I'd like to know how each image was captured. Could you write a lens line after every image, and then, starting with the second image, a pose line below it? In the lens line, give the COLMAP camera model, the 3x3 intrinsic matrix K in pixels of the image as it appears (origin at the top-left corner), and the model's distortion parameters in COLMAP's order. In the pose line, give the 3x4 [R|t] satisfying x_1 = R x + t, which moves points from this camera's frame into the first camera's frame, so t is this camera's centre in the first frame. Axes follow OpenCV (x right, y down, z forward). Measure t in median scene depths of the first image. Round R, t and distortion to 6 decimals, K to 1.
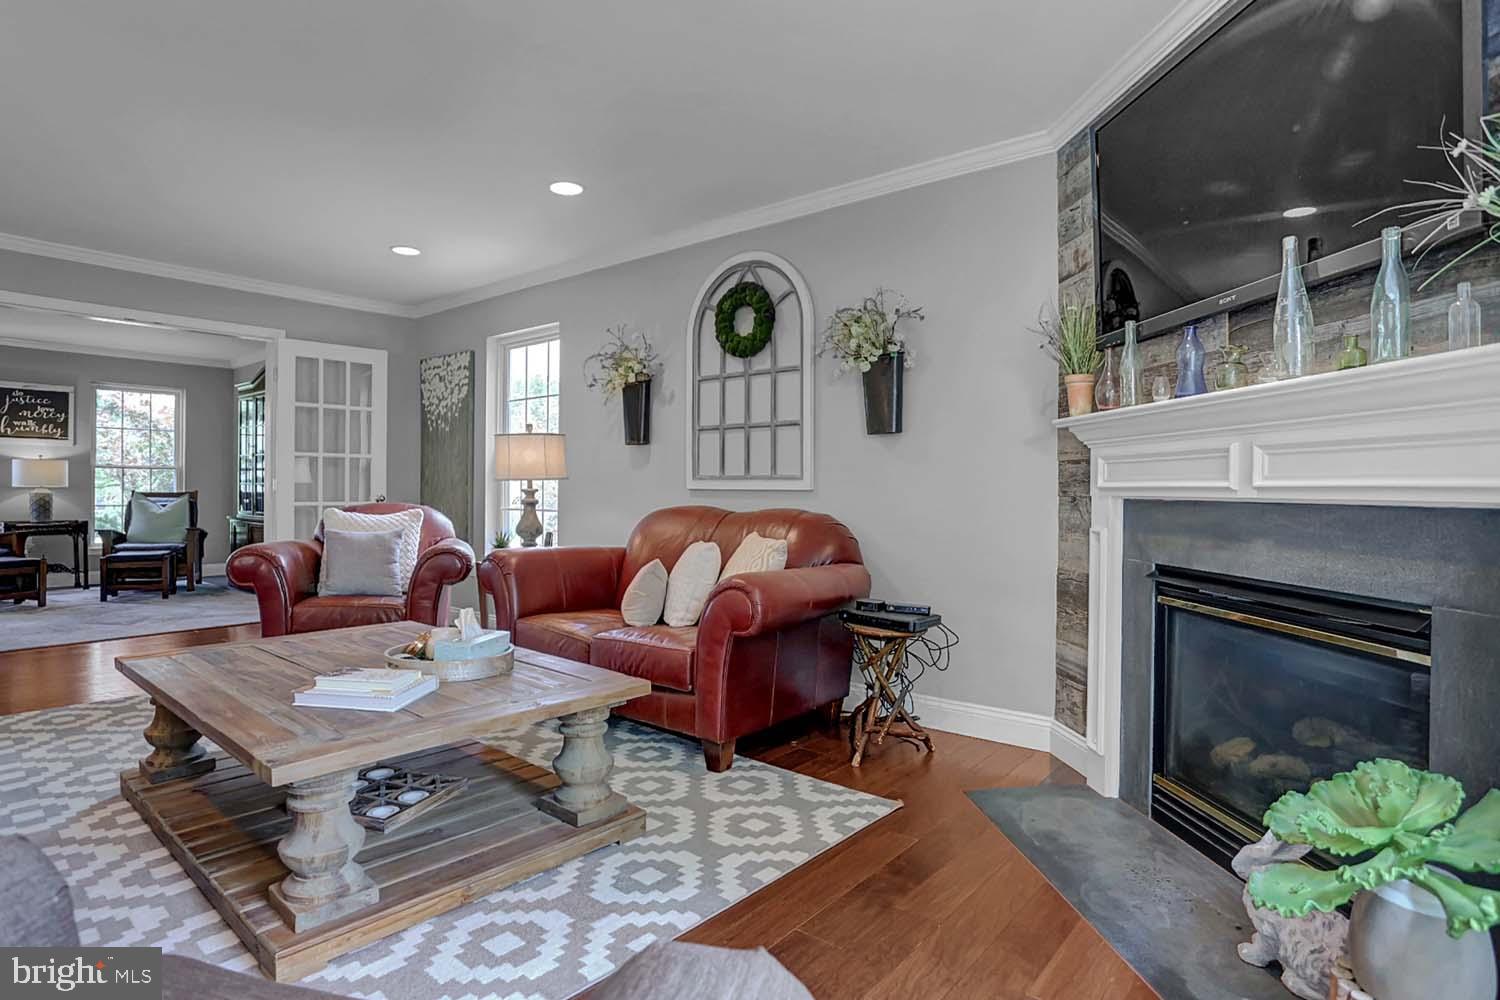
lens RADIAL K [[799.5, 0, 755.8], [0, 799.5, 493.0], [0, 0, 1]] dist [-0.037514, 0.009910]
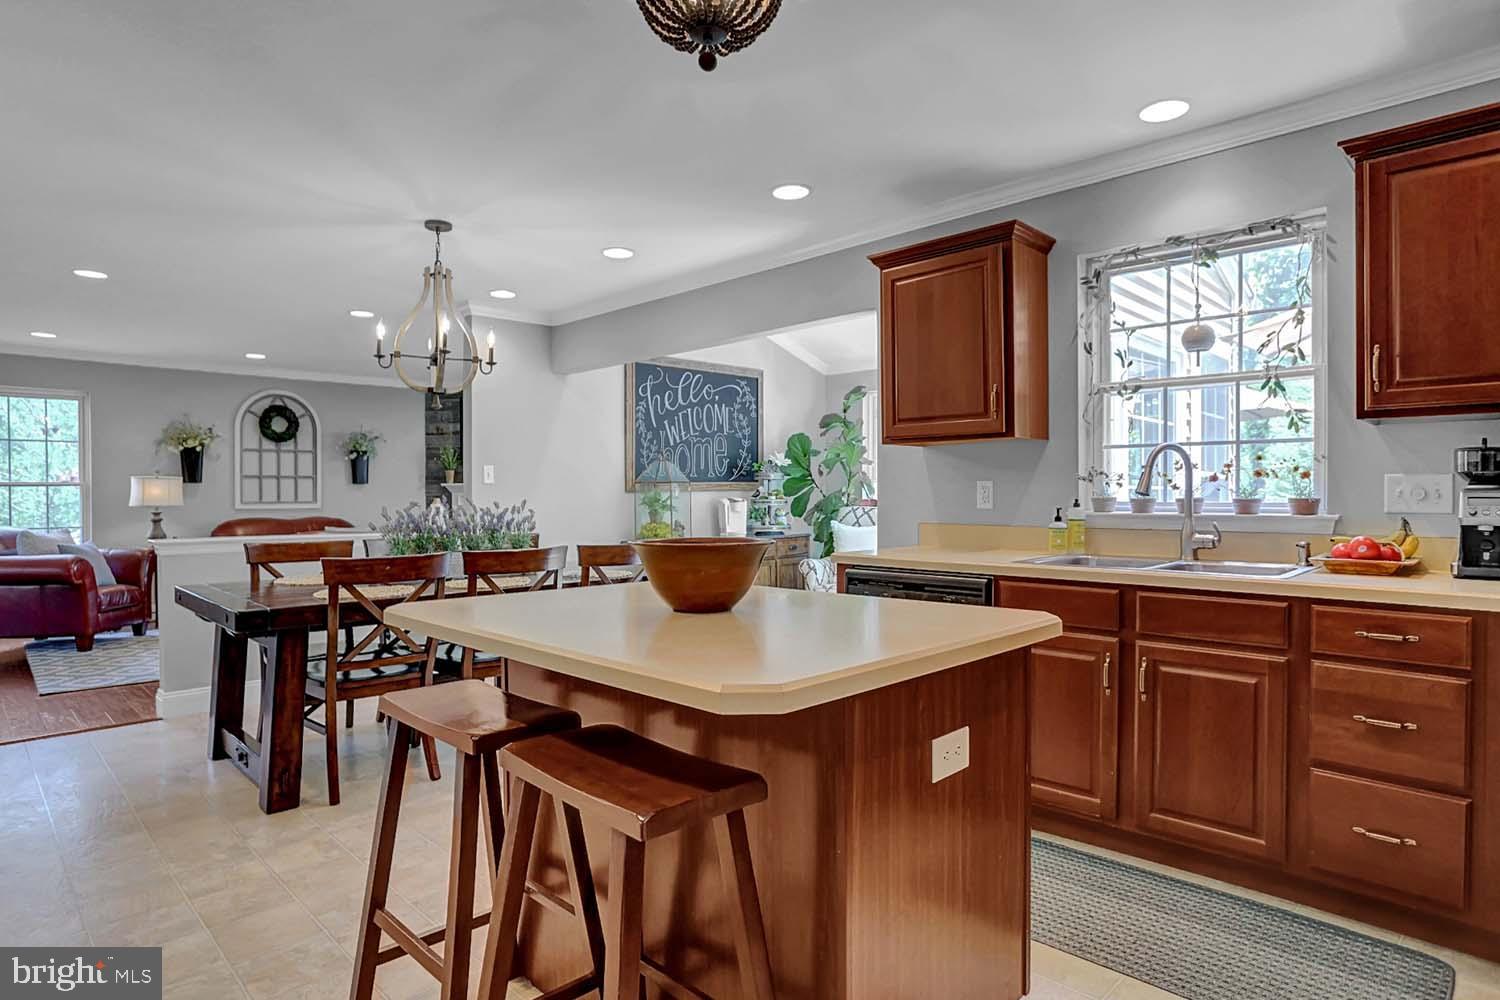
lens RADIAL K [[844.7, 0, 751.4], [0, 844.7, 499.3], [0, 0, 1]] dist [-0.048545, 0.003592]
pose [[0.096413, -0.006378, 0.995321, -1.992039], [0.013347, 0.999898, 0.005115, -0.023332], [-0.995252, 0.012791, 0.096489, -0.375063]]
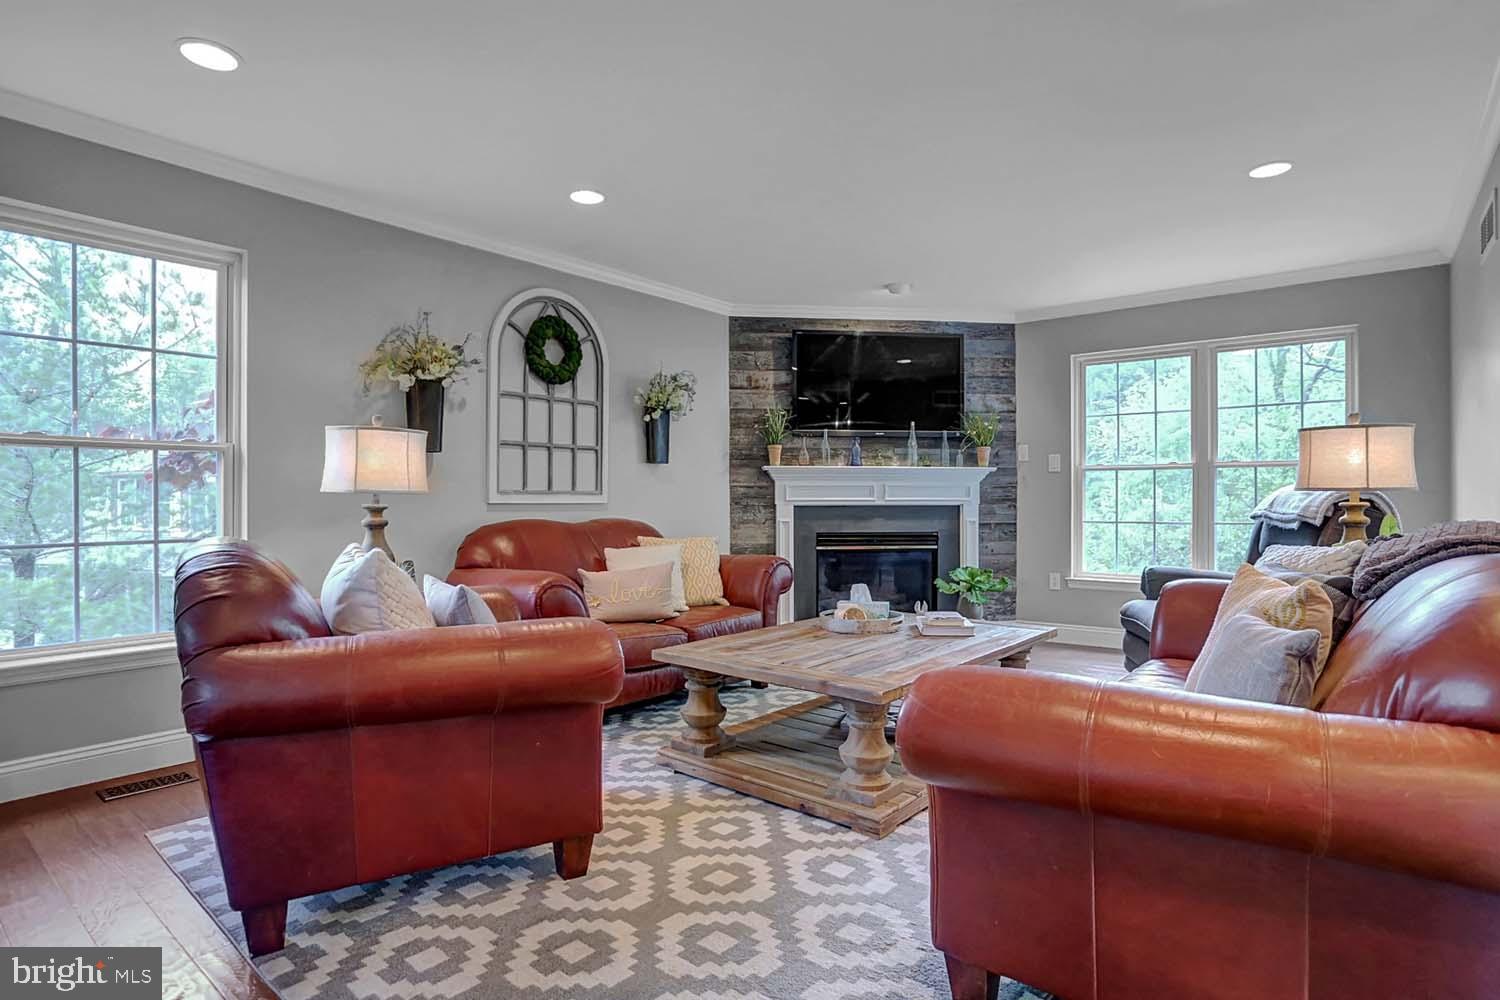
lens RADIAL K [[799.5, 0, 775.7], [0, 799.5, 488.2], [0, 0, 1]] dist [-0.037514, 0.009910]
pose [[-0.022201, 0.015975, 0.999626, -1.134516], [0.011989, 0.999805, -0.015711, -0.005080], [-0.999682, 0.011636, -0.022388, 0.728962]]
